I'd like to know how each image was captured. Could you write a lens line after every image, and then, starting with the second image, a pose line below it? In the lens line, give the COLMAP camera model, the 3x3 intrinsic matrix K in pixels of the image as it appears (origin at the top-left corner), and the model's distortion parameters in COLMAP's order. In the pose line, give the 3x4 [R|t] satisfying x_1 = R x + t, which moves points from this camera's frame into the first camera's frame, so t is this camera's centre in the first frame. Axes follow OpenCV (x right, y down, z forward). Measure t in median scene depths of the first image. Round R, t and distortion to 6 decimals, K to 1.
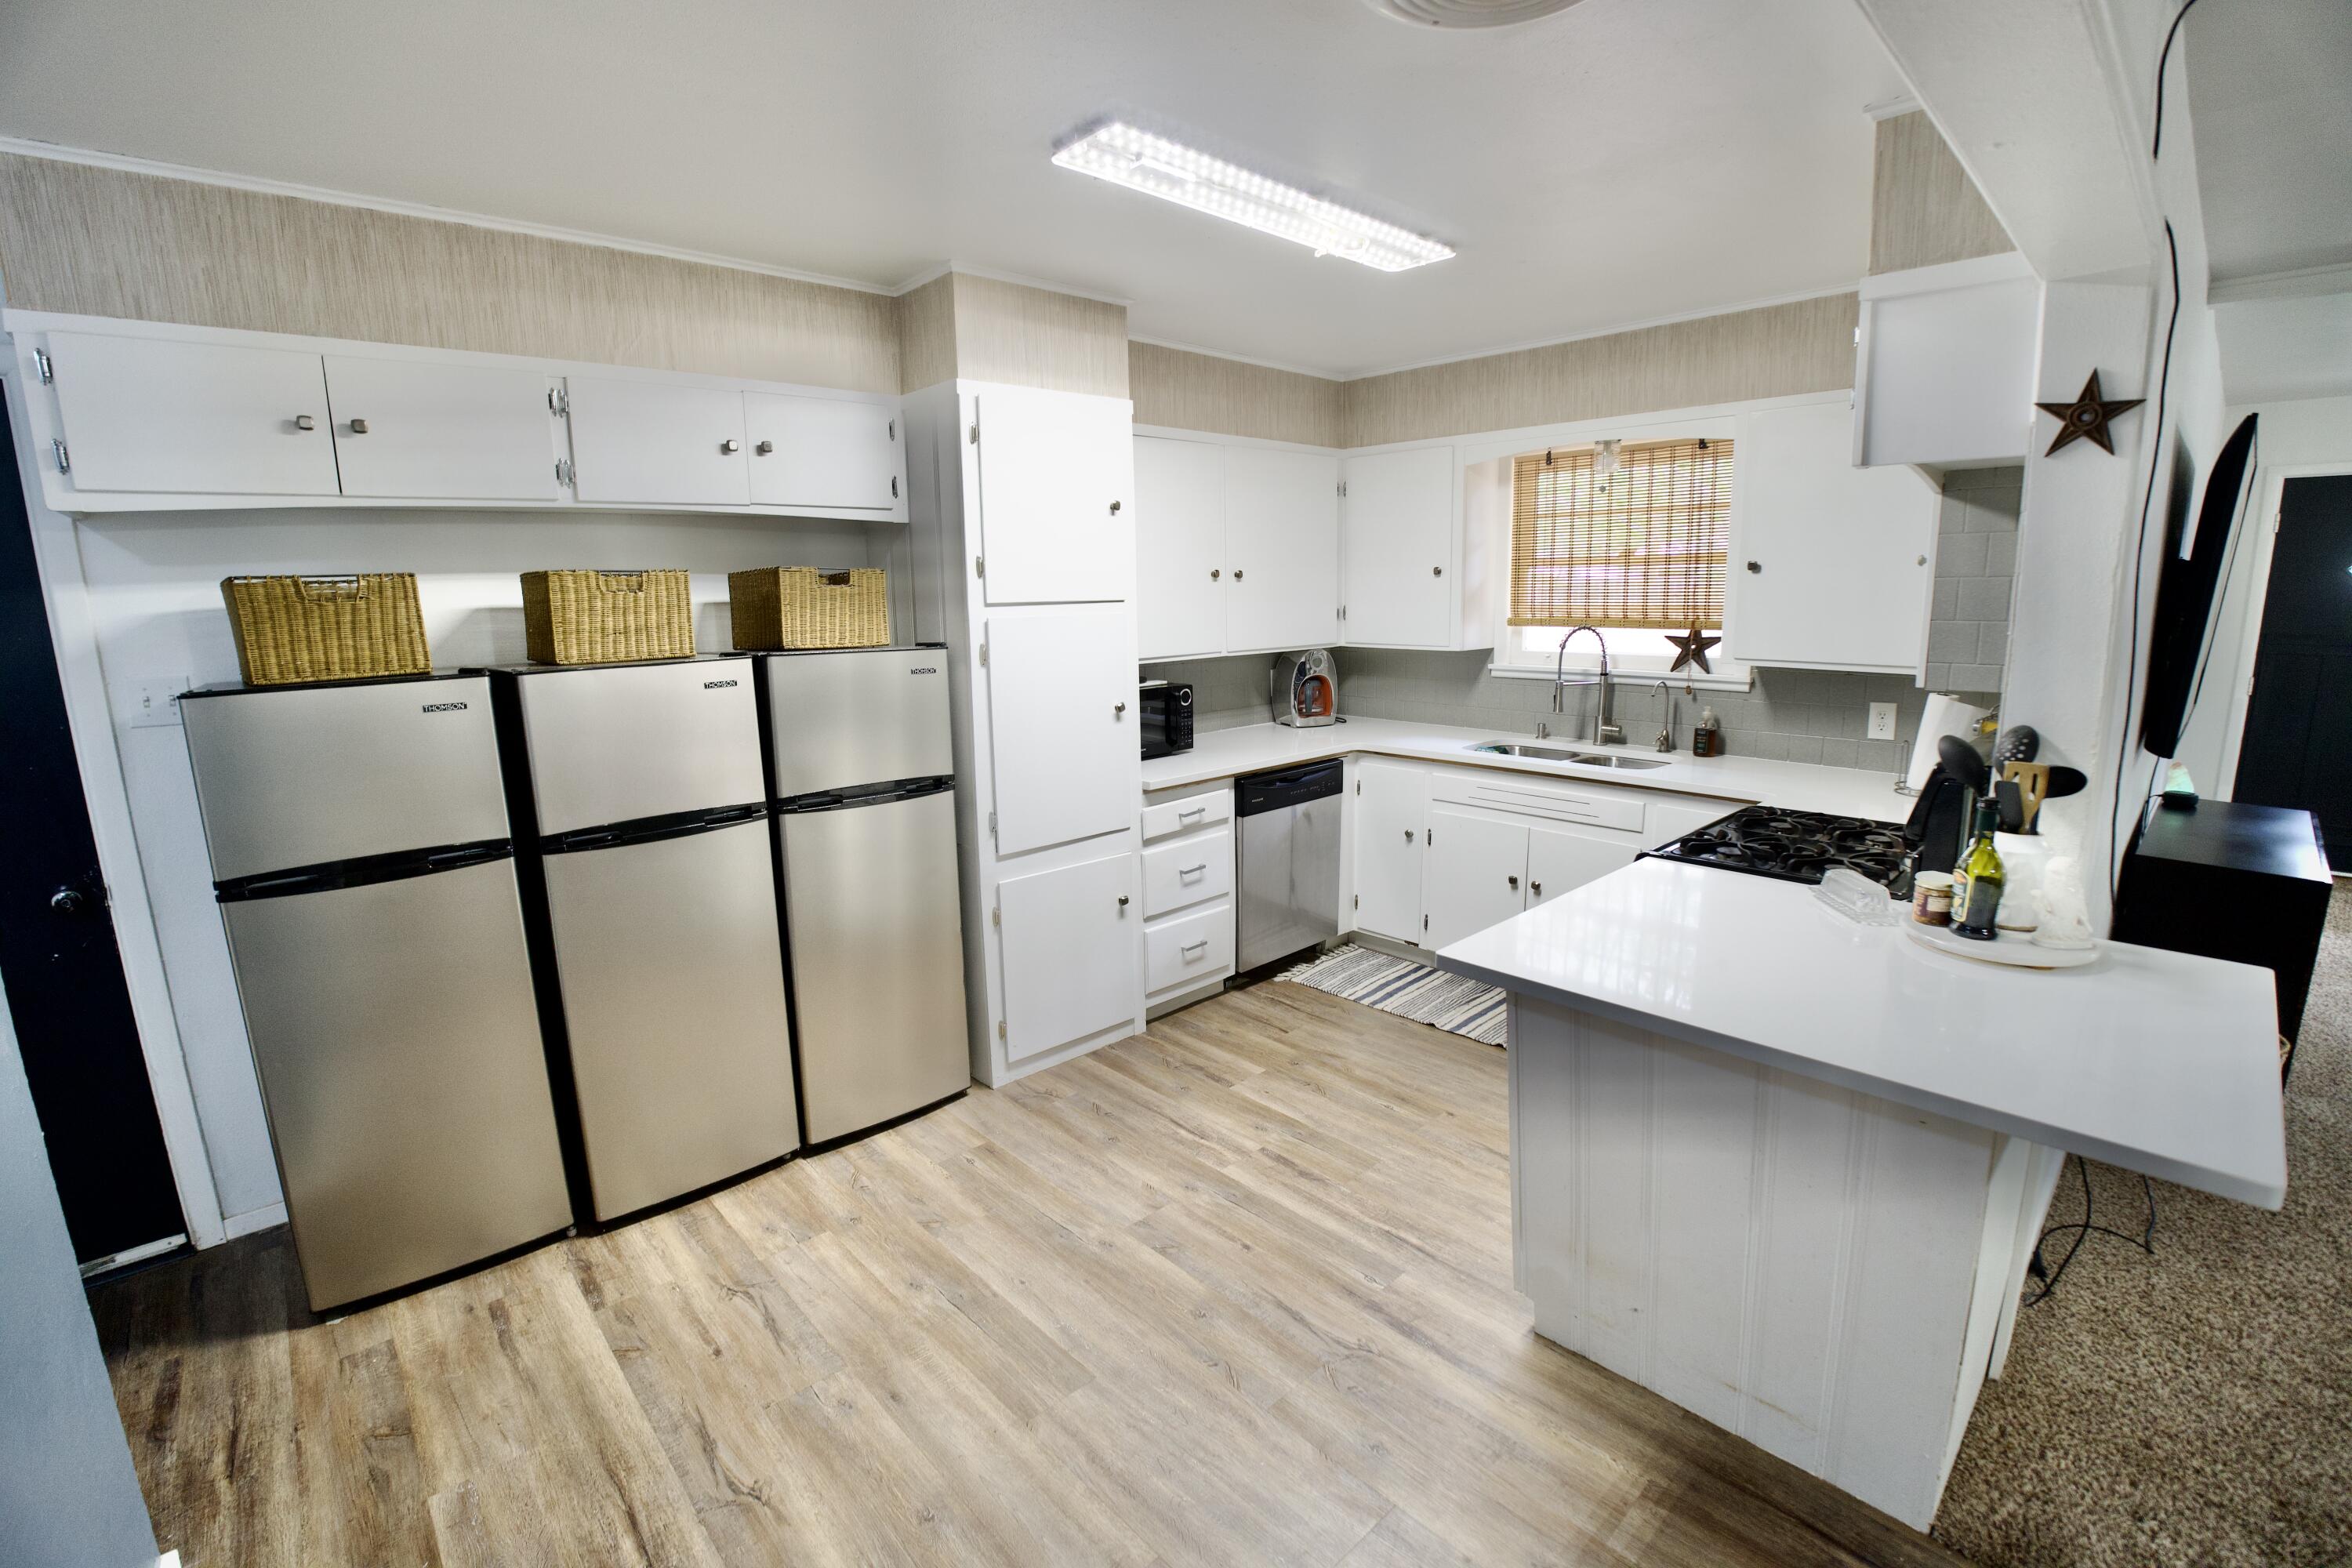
lens RADIAL K [[1026.0, 0, 1167.5], [0, 1026.0, 783.5], [0, 0, 1]] dist [-0.072754, 0.015864]
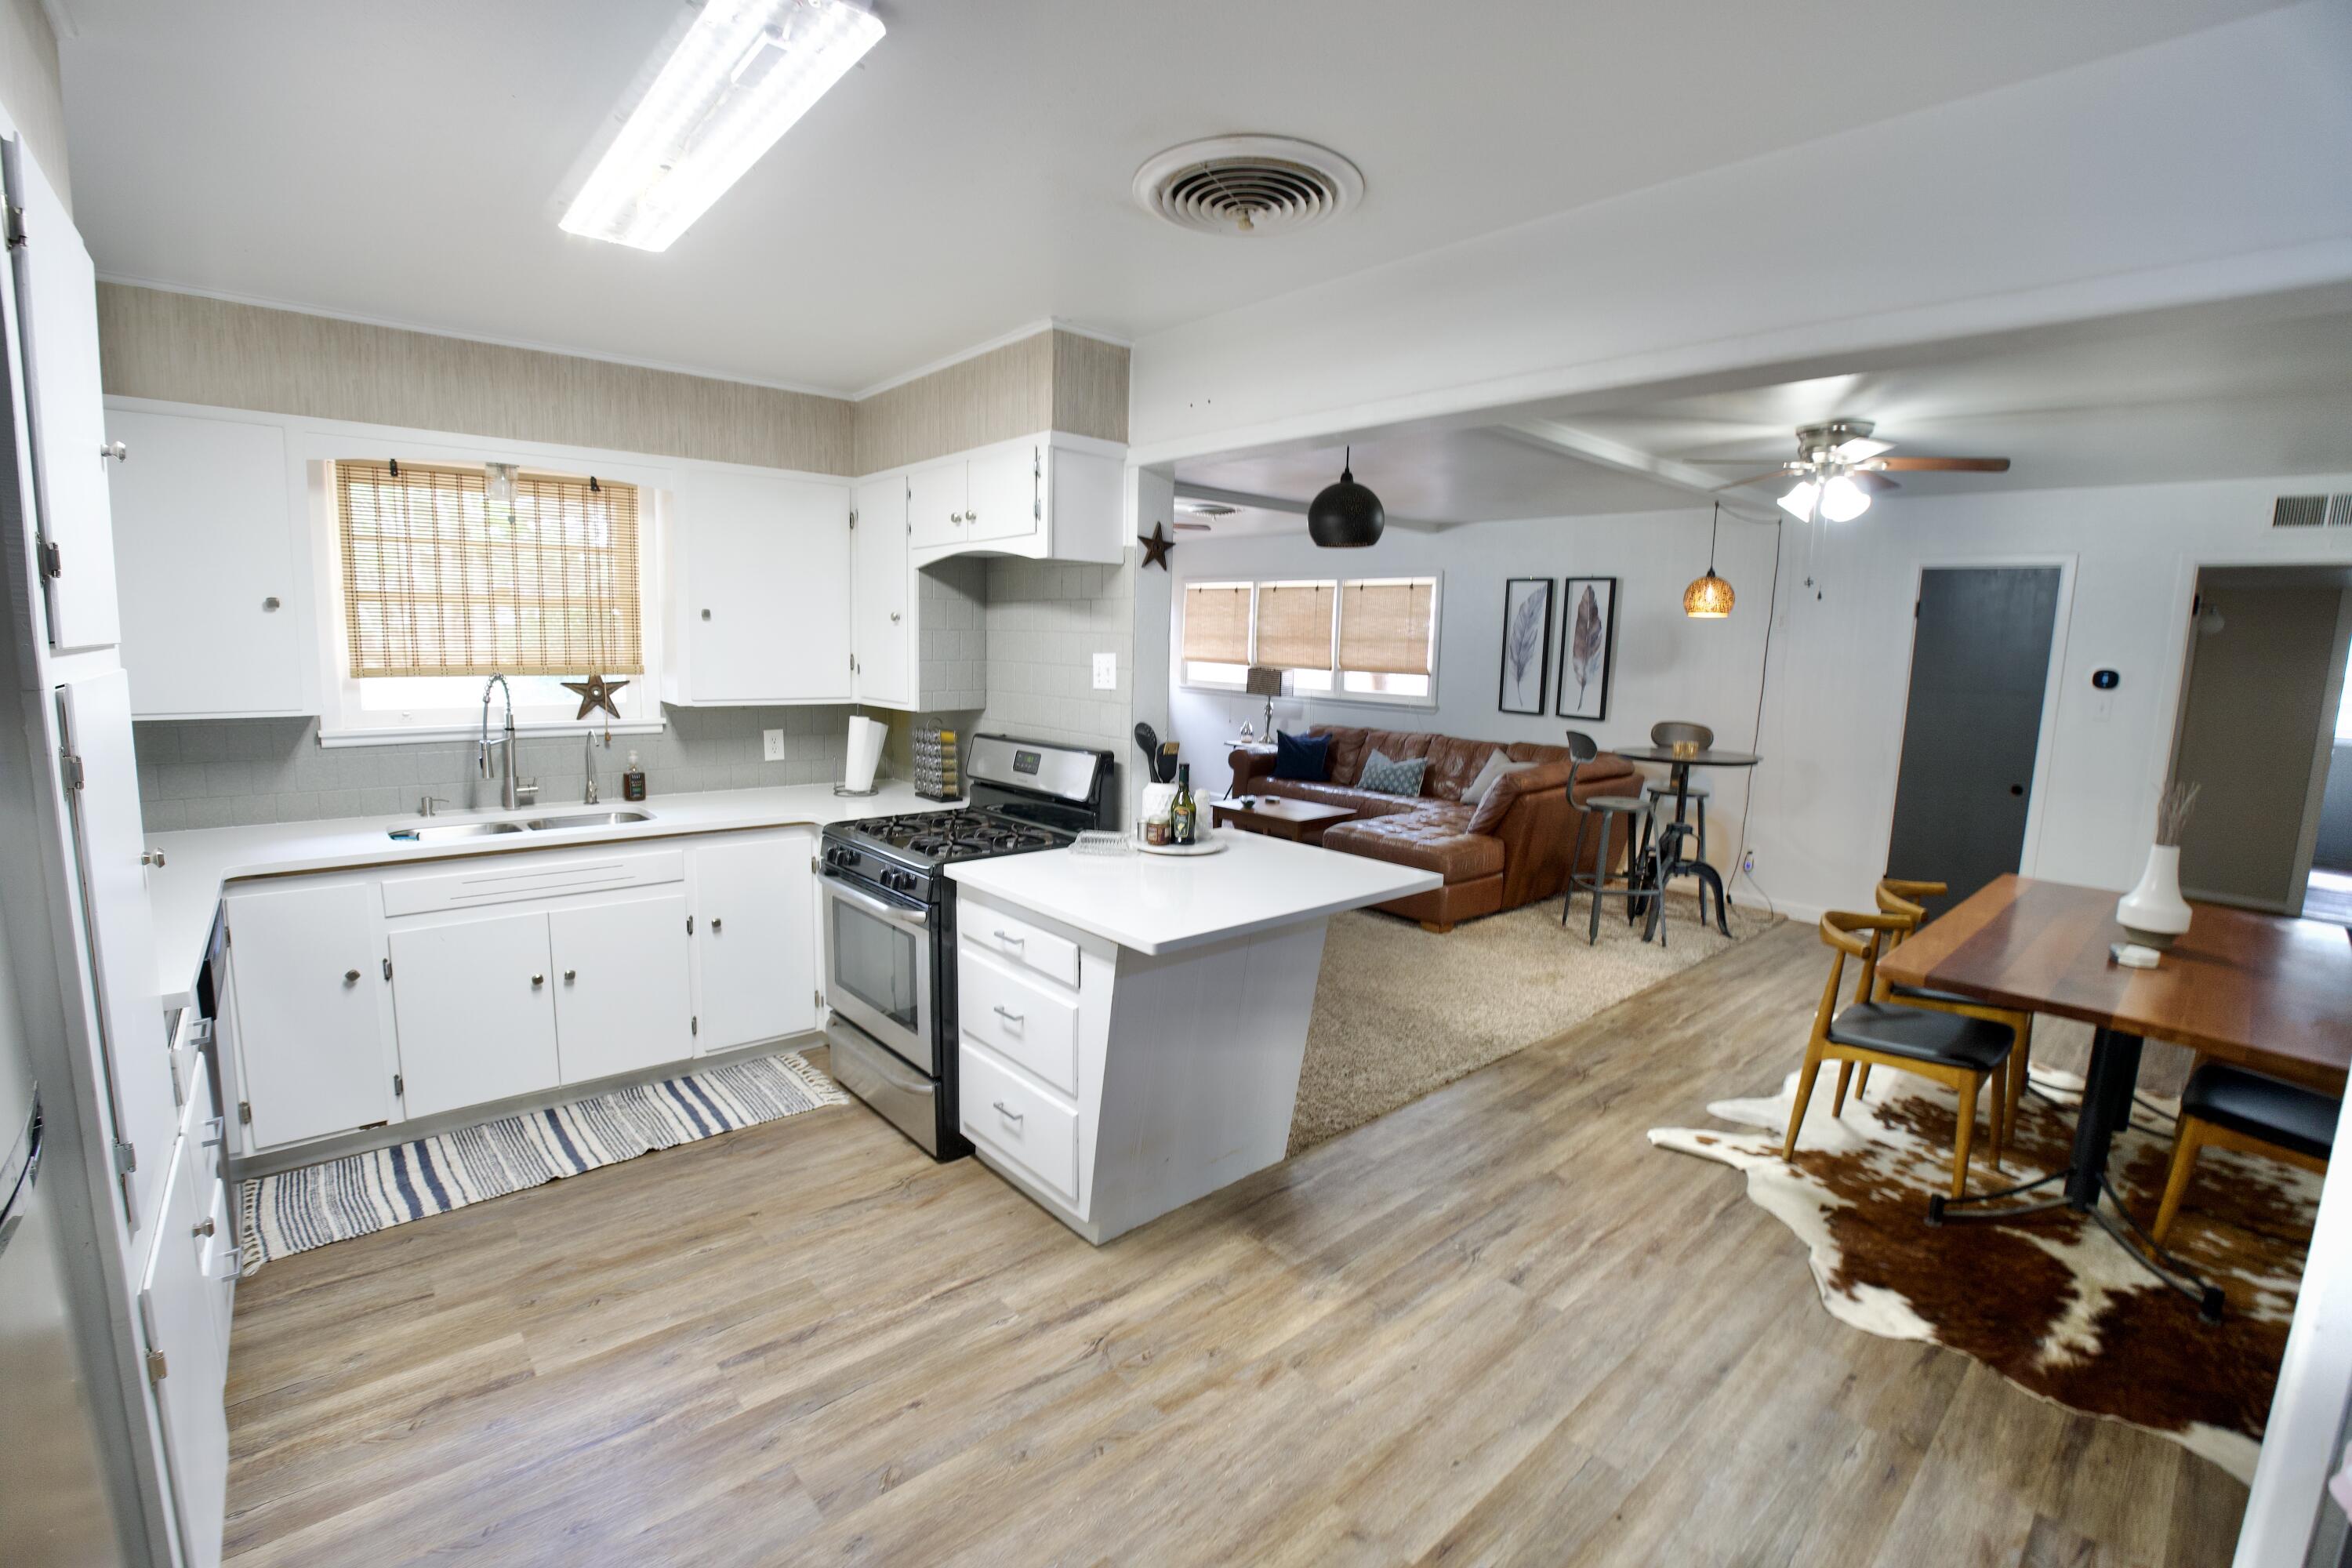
lens RADIAL K [[1026.0, 0, 1167.5], [0, 1026.0, 783.5], [0, 0, 1]] dist [-0.072754, 0.015864]
pose [[0.021763, -0.122986, 0.992170, -0.513911], [0.159112, 0.980182, 0.118010, -0.089847], [-0.987021, 0.155298, 0.040900, 0.505566]]
